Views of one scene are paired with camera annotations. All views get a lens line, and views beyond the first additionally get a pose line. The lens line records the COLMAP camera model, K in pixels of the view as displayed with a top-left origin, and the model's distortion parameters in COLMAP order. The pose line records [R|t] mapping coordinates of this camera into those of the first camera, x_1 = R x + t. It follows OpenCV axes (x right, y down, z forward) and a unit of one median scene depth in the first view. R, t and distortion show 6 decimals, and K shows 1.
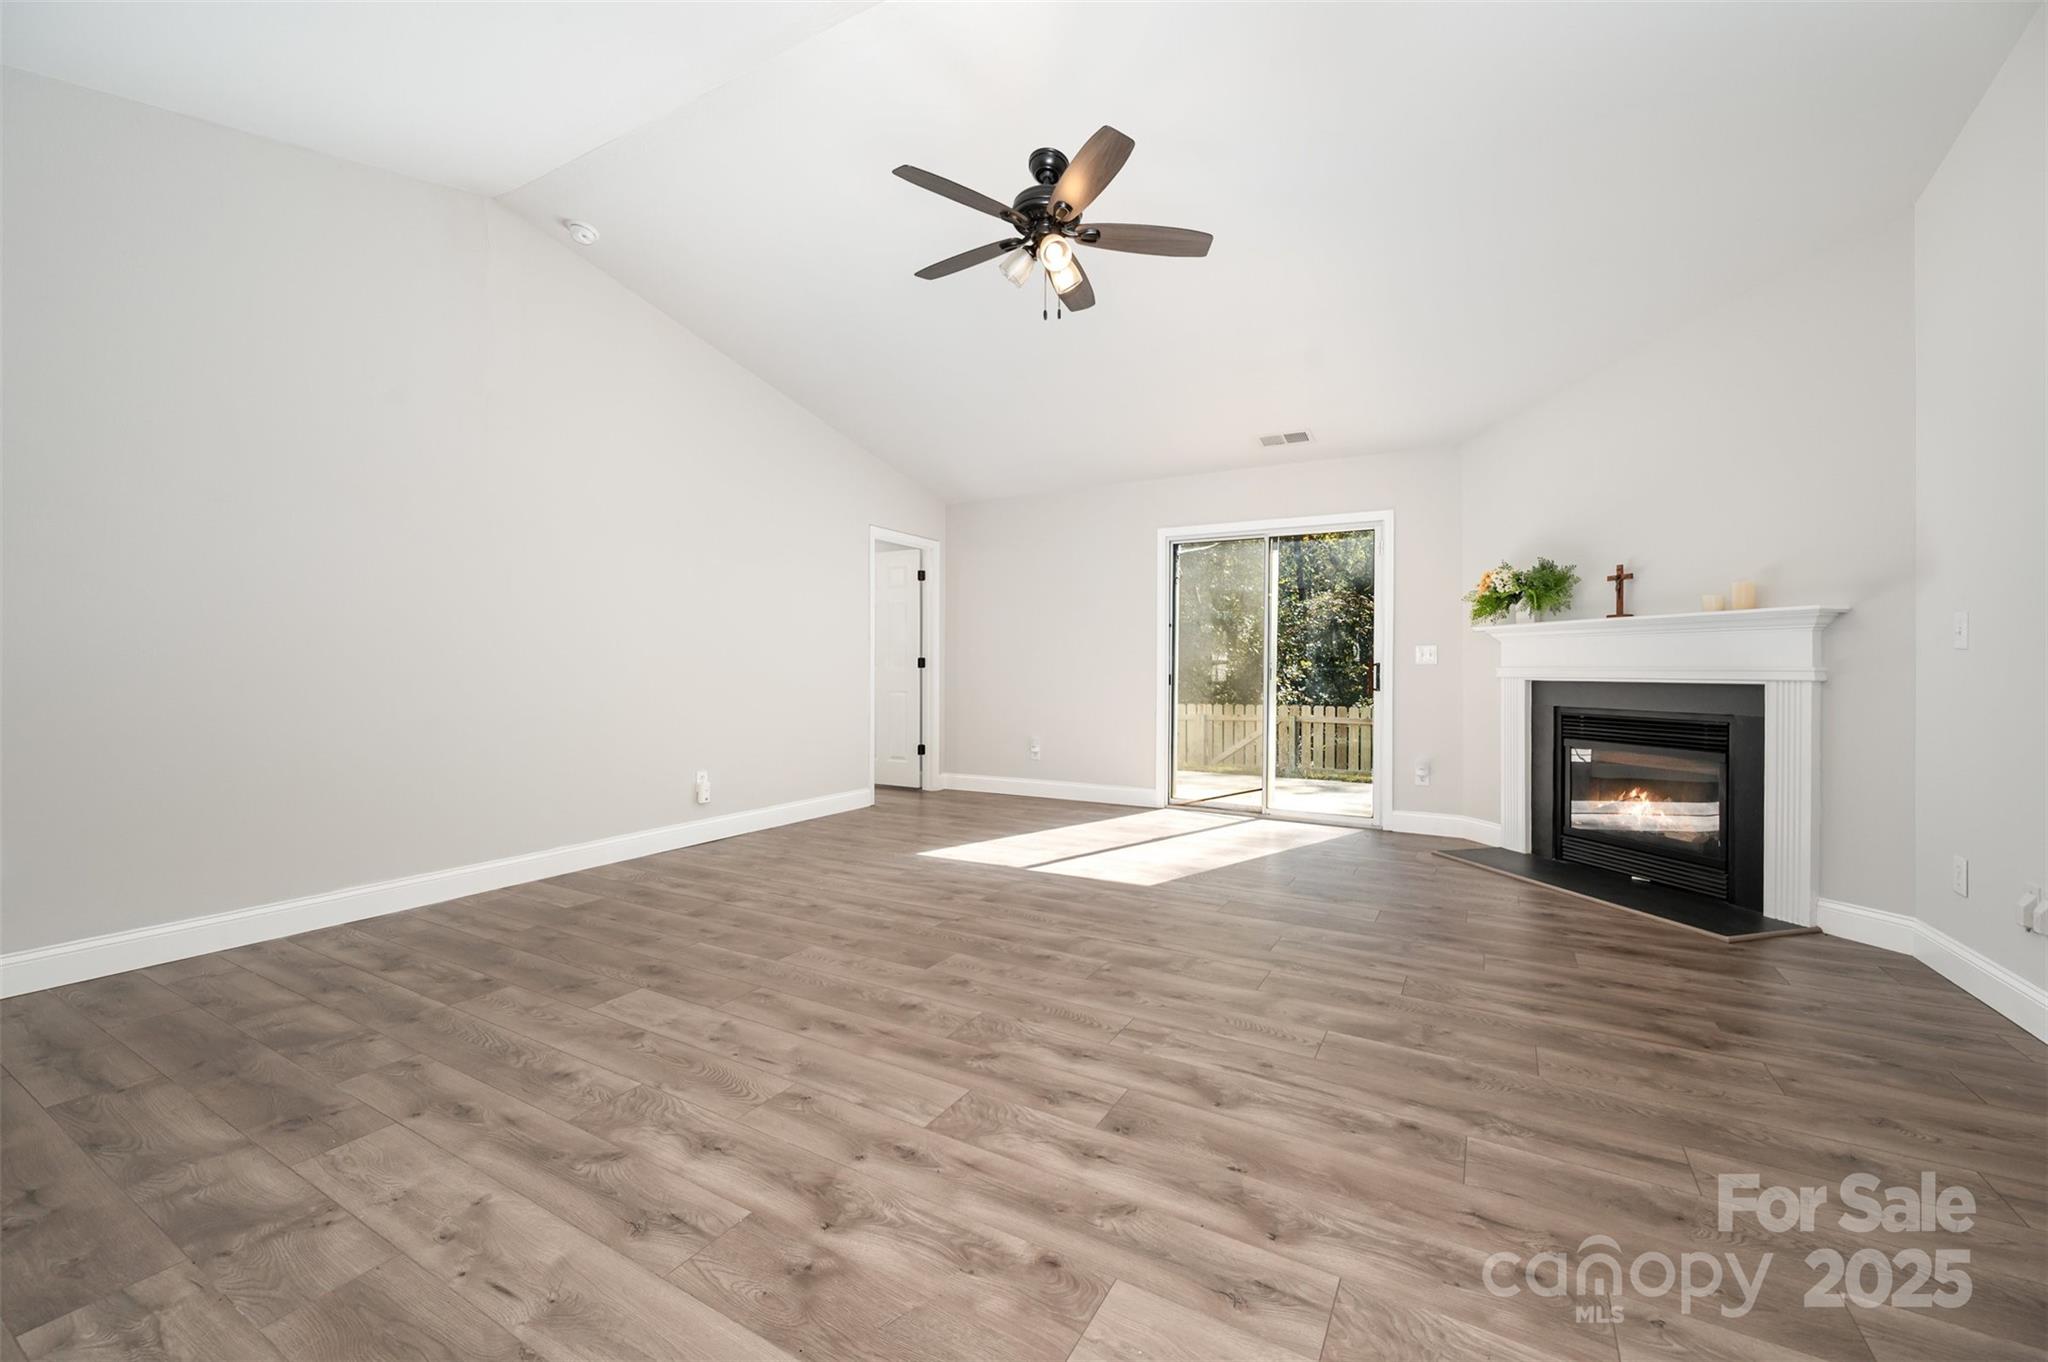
lens RADIAL K [[811.9, 0, 1025.9], [0, 811.9, 667.9], [0, 0, 1]] dist [-0.000377, 0.000263]
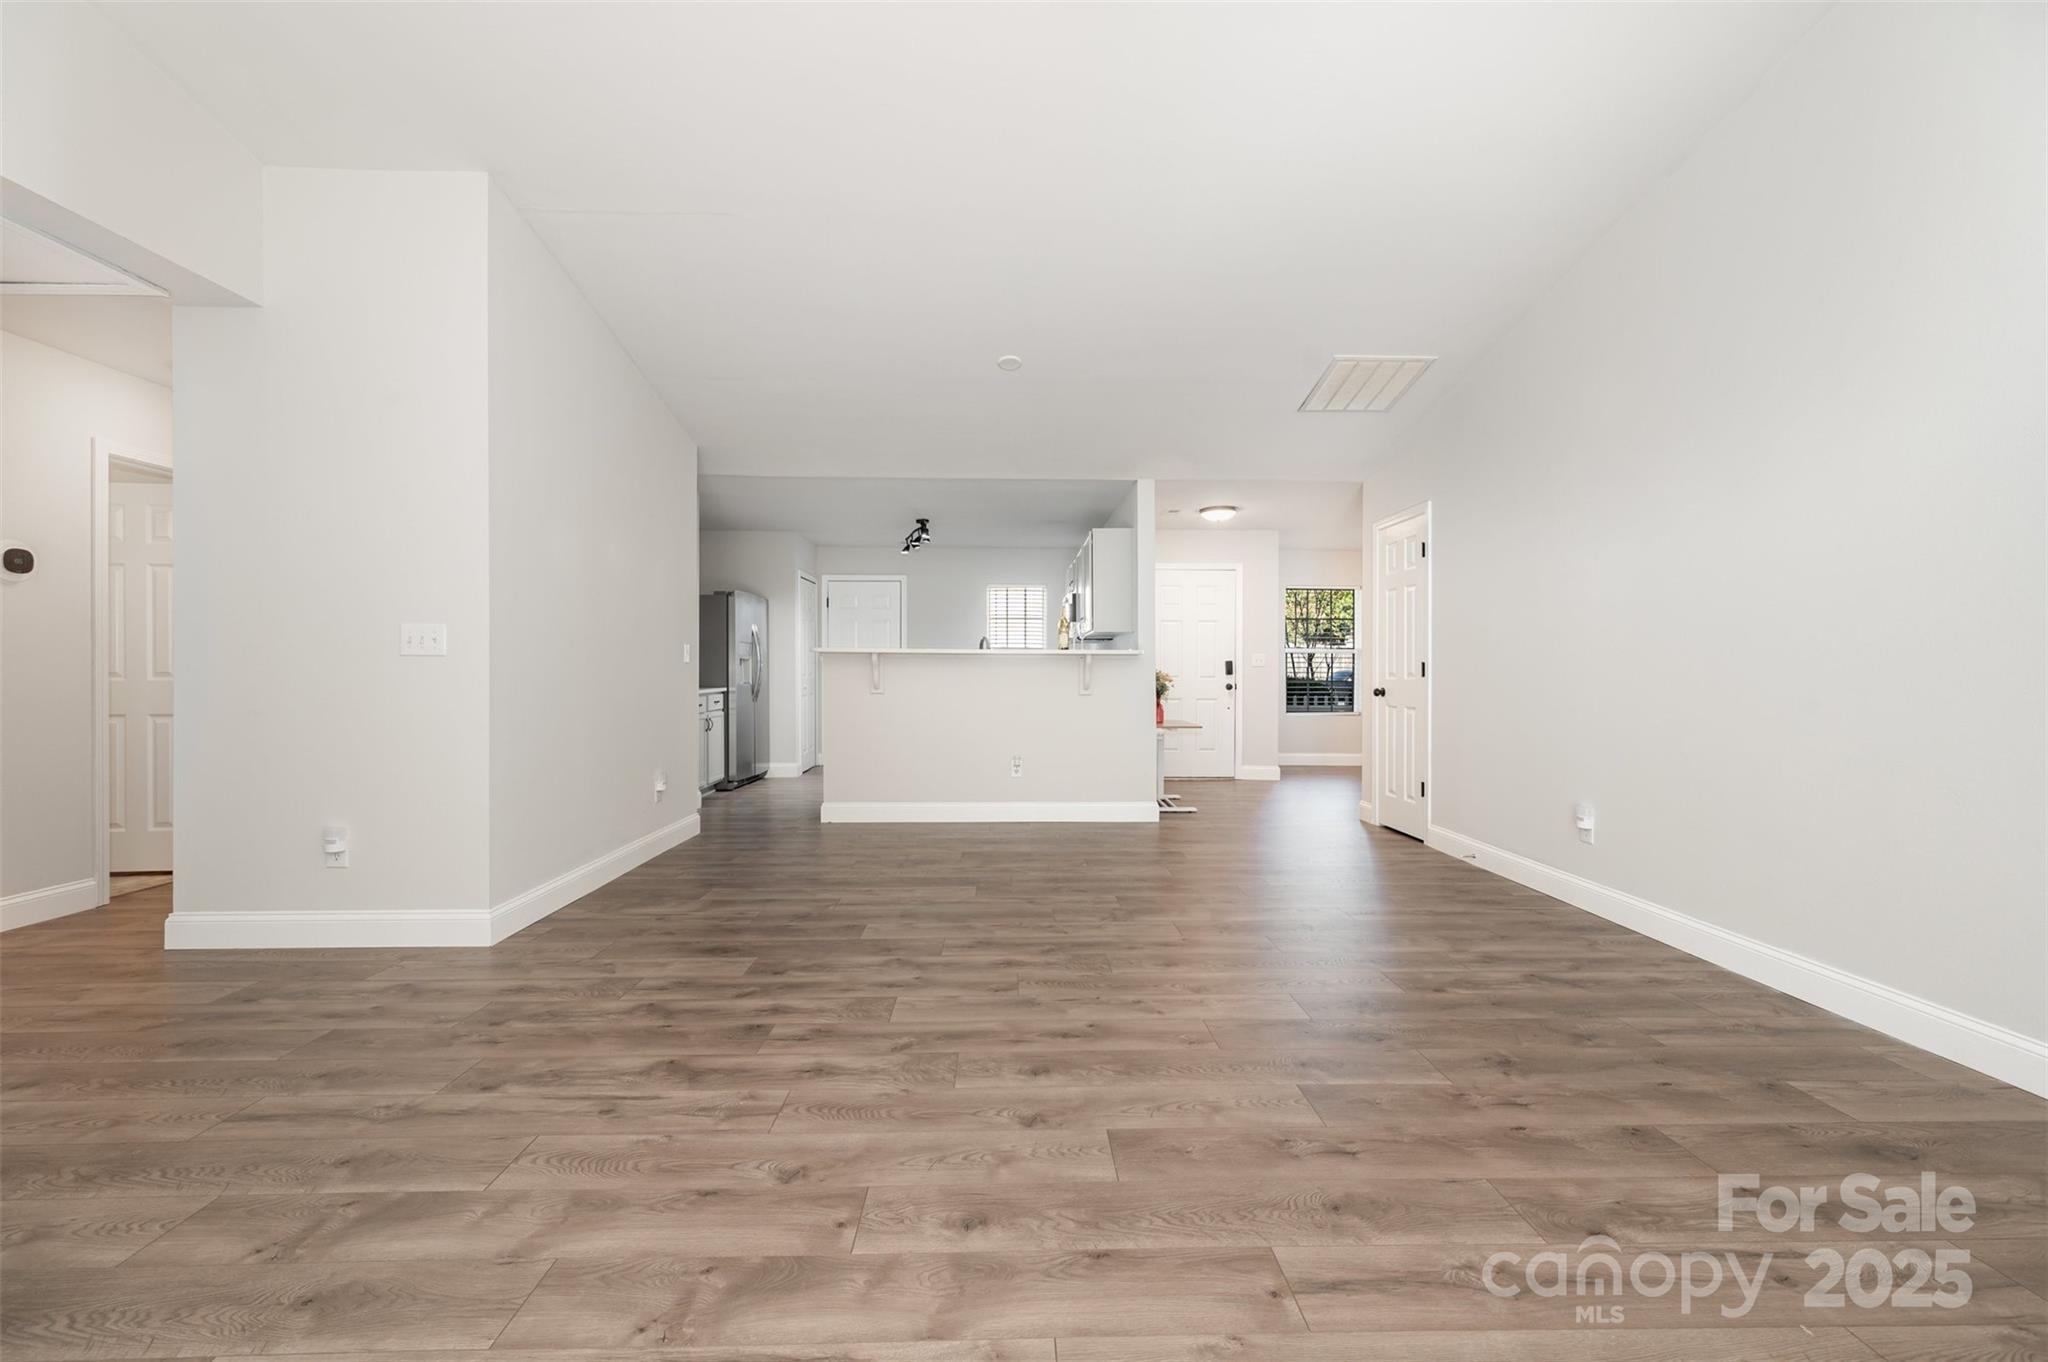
lens RADIAL K [[811.9, 0, 1025.9], [0, 811.9, 667.9], [0, 0, 1]] dist [-0.000377, 0.000263]
pose [[-0.849846, -0.006677, -0.526989, 0.274985], [-0.006018, 0.999977, -0.002964, -0.006075], [0.526997, 0.000652, -0.849867, 1.464684]]
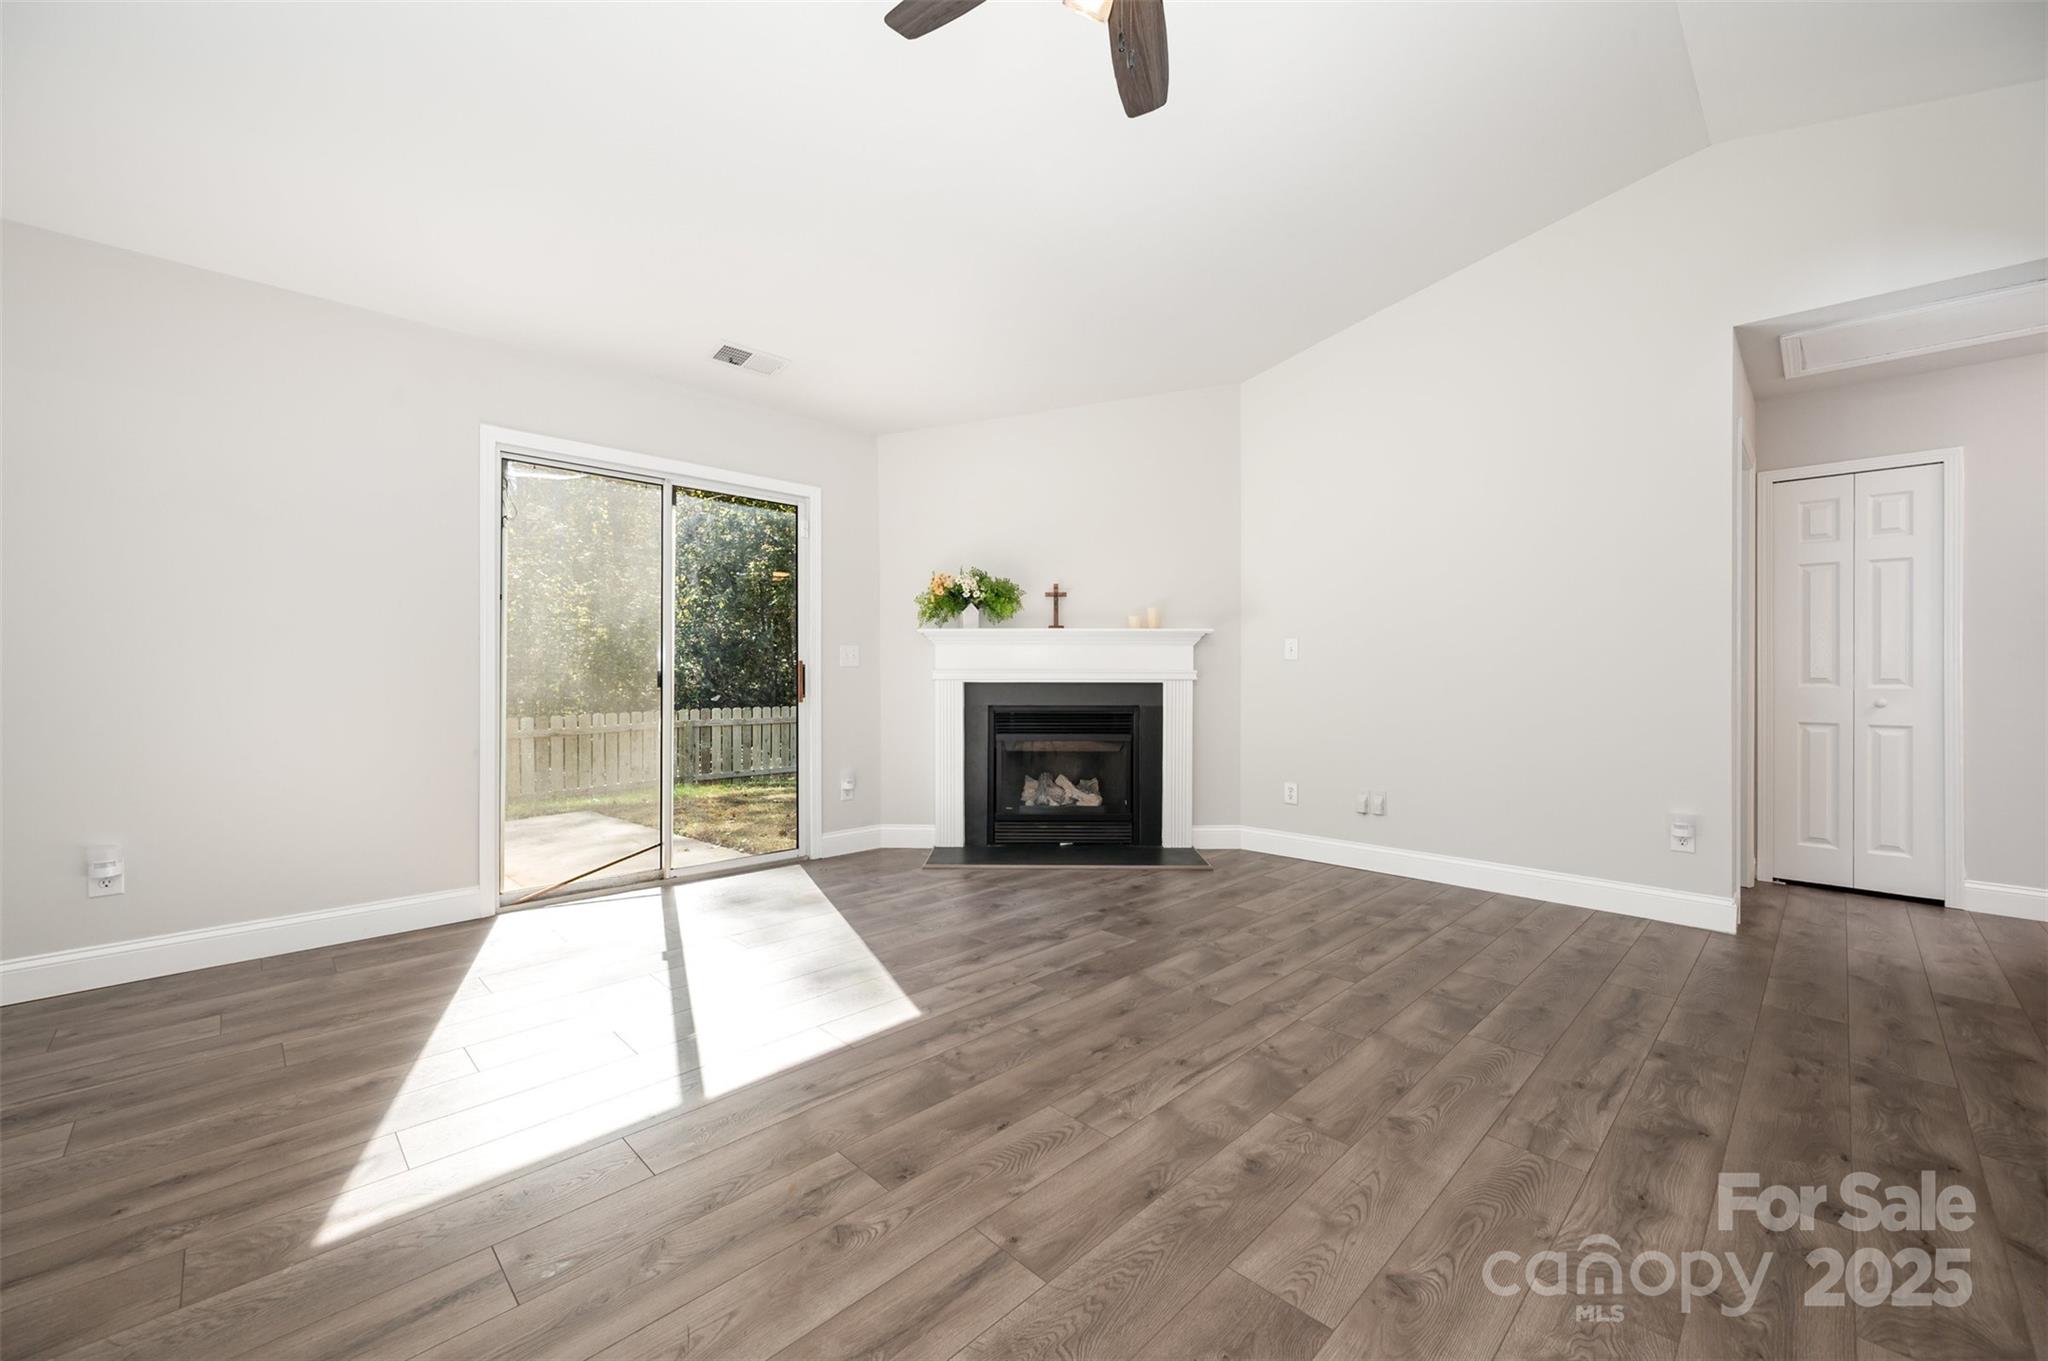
lens RADIAL K [[811.9, 0, 1025.9], [0, 811.9, 667.4], [0, 0, 1]] dist [-0.000377, 0.000263]
pose [[0.263575, 0.002197, 0.964637, -0.586671], [-0.001308, 0.999997, -0.001920, -0.003367], [-0.964638, -0.000756, 0.263577, 1.000494]]
